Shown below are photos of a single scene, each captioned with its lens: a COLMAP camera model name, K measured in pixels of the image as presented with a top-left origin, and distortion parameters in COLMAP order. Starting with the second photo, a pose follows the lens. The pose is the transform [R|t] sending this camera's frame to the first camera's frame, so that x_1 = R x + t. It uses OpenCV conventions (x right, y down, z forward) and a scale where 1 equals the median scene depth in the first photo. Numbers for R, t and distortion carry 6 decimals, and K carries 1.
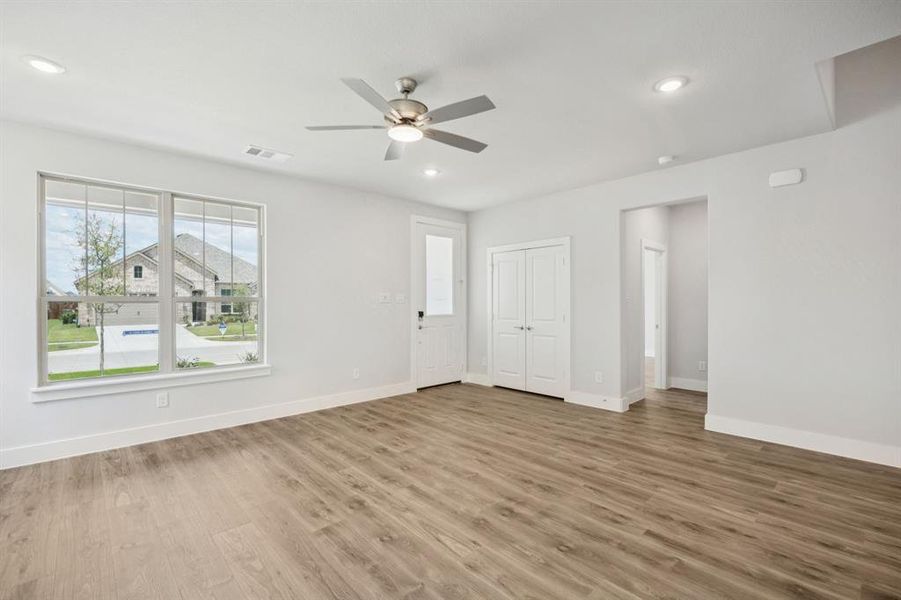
lens RADIAL K [[396.3, 0, 444.3], [0, 396.3, 301.6], [0, 0, 1]] dist [-0.016193, 0.000511]
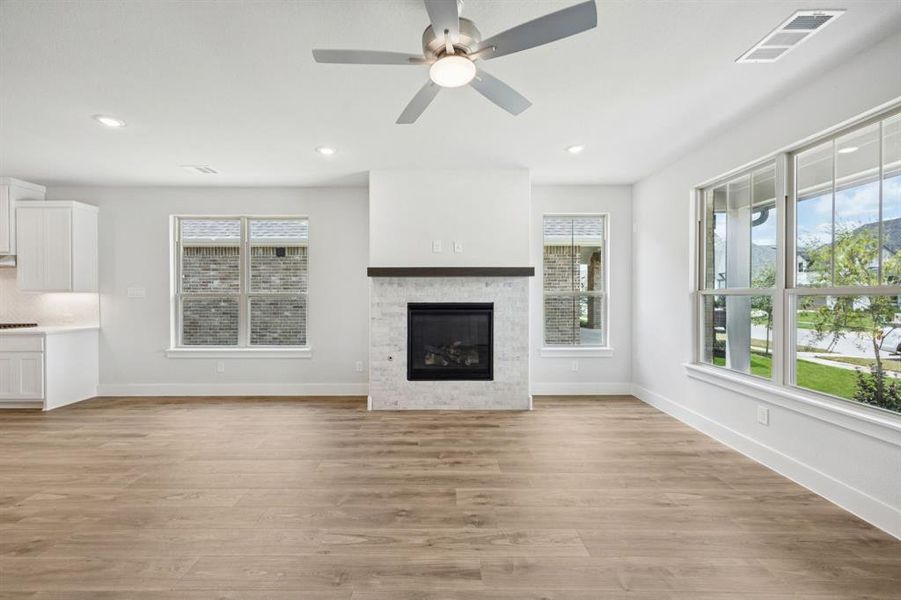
lens RADIAL K [[359.4, 0, 445.3], [0, 359.4, 295.0], [0, 0, 1]] dist [0.002343, 0.000227]
pose [[-0.666214, -0.001485, -0.745759, 0.367996], [-0.001173, 0.999999, -0.000943, -0.002102], [0.745760, 0.000247, -0.666215, 1.243799]]
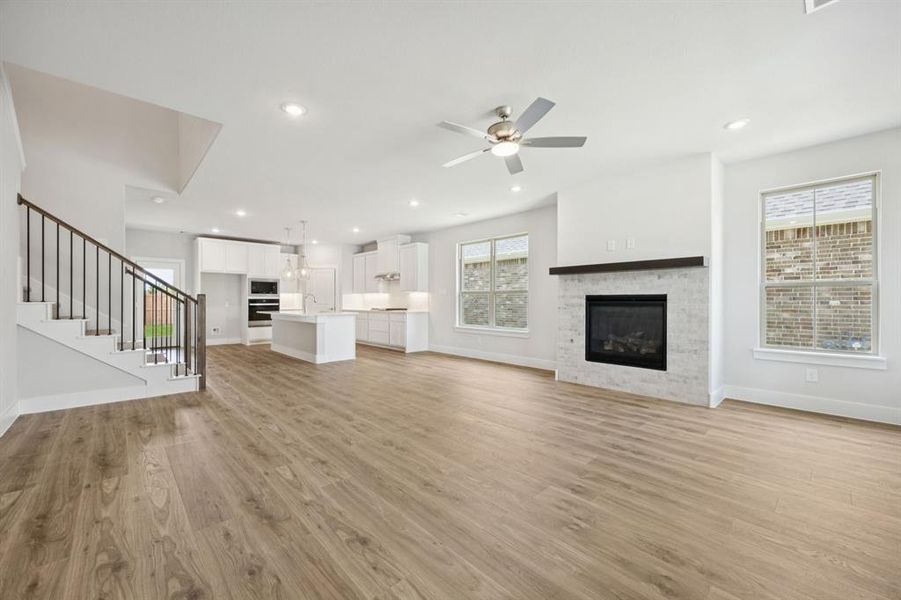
lens RADIAL K [[365.5, 0, 450.5], [0, 365.5, 300.0], [0, 0, 1]] dist [-0.000908, -0.000093]
pose [[-0.999878, -0.001614, -0.015534, 0.084364], [-0.001588, 0.999997, -0.001687, 0.050937], [0.015536, -0.001662, -0.999878, 1.866143]]
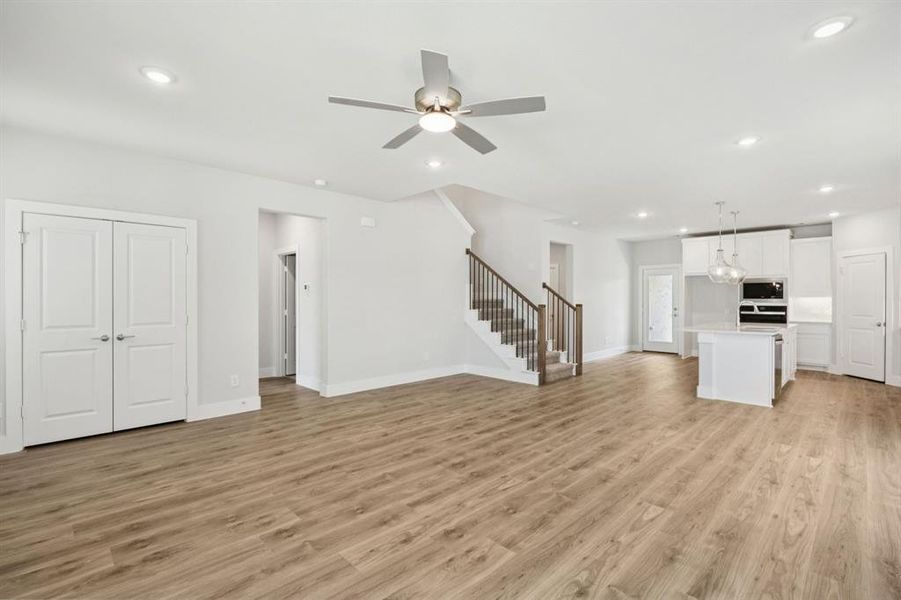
lens RADIAL K [[416.4, 0, 433.0], [0, 416.4, 294.5], [0, 0, 1]] dist [-0.021237, 0.000337]
pose [[-0.009713, 0.010872, 0.999894, -0.940960], [-0.001385, 0.999940, -0.010886, -0.000064], [-0.999952, -0.001490, -0.009698, 0.875451]]
